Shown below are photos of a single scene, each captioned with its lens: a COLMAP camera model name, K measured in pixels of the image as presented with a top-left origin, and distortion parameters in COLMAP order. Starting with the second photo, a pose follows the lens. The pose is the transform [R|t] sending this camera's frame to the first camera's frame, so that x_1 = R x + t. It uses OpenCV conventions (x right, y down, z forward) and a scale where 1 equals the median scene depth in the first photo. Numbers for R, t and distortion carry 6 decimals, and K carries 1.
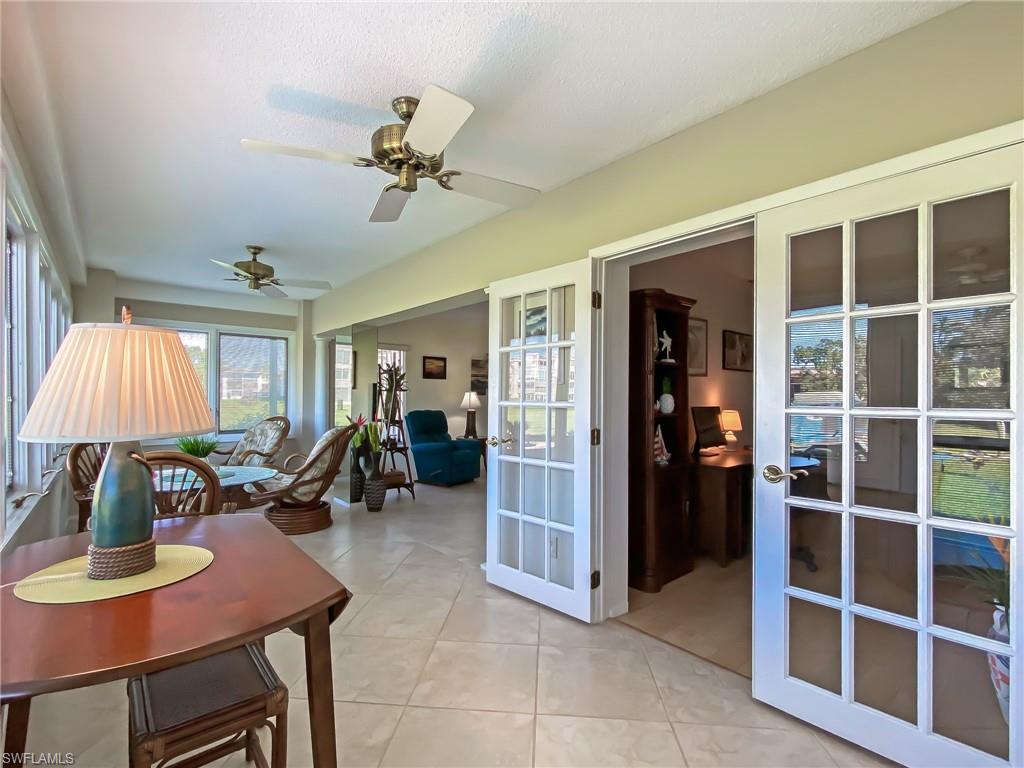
lens RADIAL K [[467.1, 0, 504.6], [0, 467.1, 388.9], [0, 0, 1]] dist [-0.001495, -0.000515]
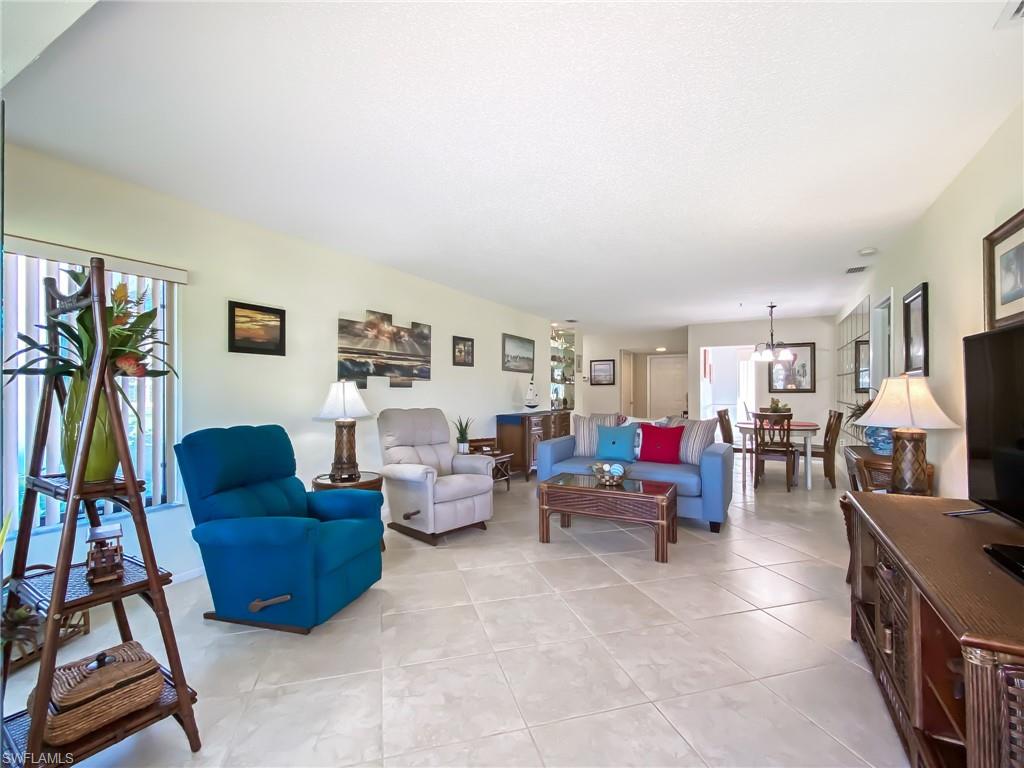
lens RADIAL K [[467.1, 0, 504.6], [0, 467.1, 388.9], [0, 0, 1]] dist [-0.001495, -0.000515]
pose [[0.936769, -0.010457, 0.349793, -0.085992], [0.006313, 0.999896, 0.012984, 0.008098], [-0.349892, -0.009955, 0.936737, 0.499201]]
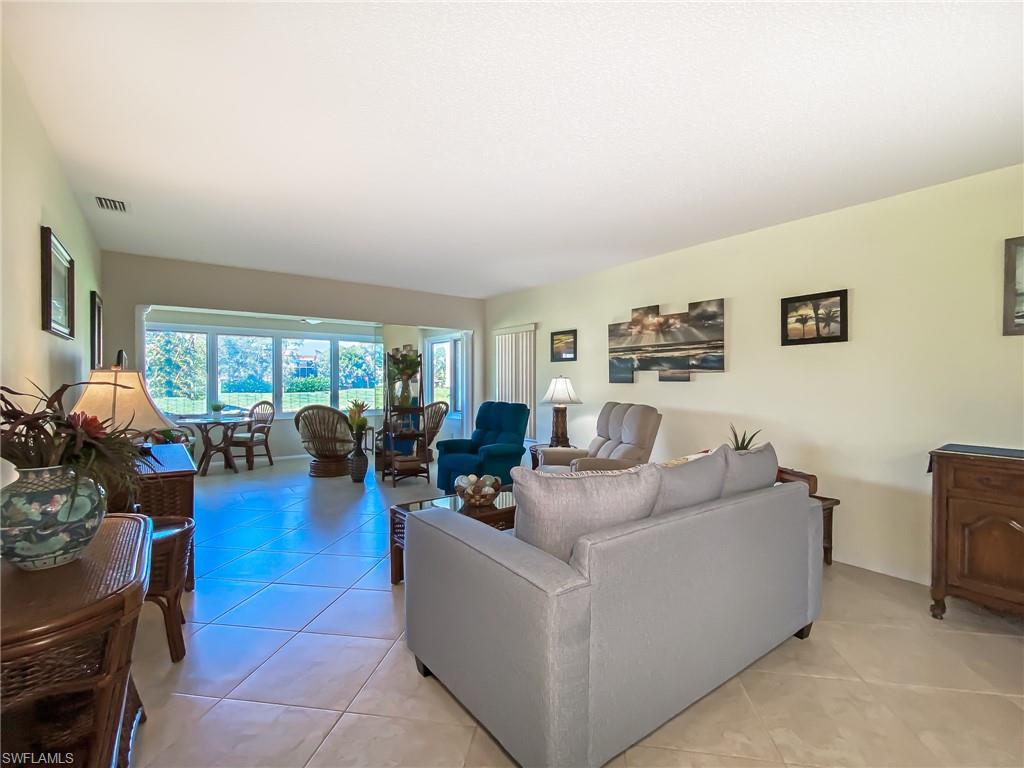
lens RADIAL K [[467.1, 0, 504.6], [0, 467.1, 388.9], [0, 0, 1]] dist [-0.001495, -0.000515]
pose [[-0.079016, -0.002207, -0.996871, 0.584048], [0.006225, 0.999977, -0.002708, 0.022672], [0.996854, -0.006419, -0.079000, 0.980058]]
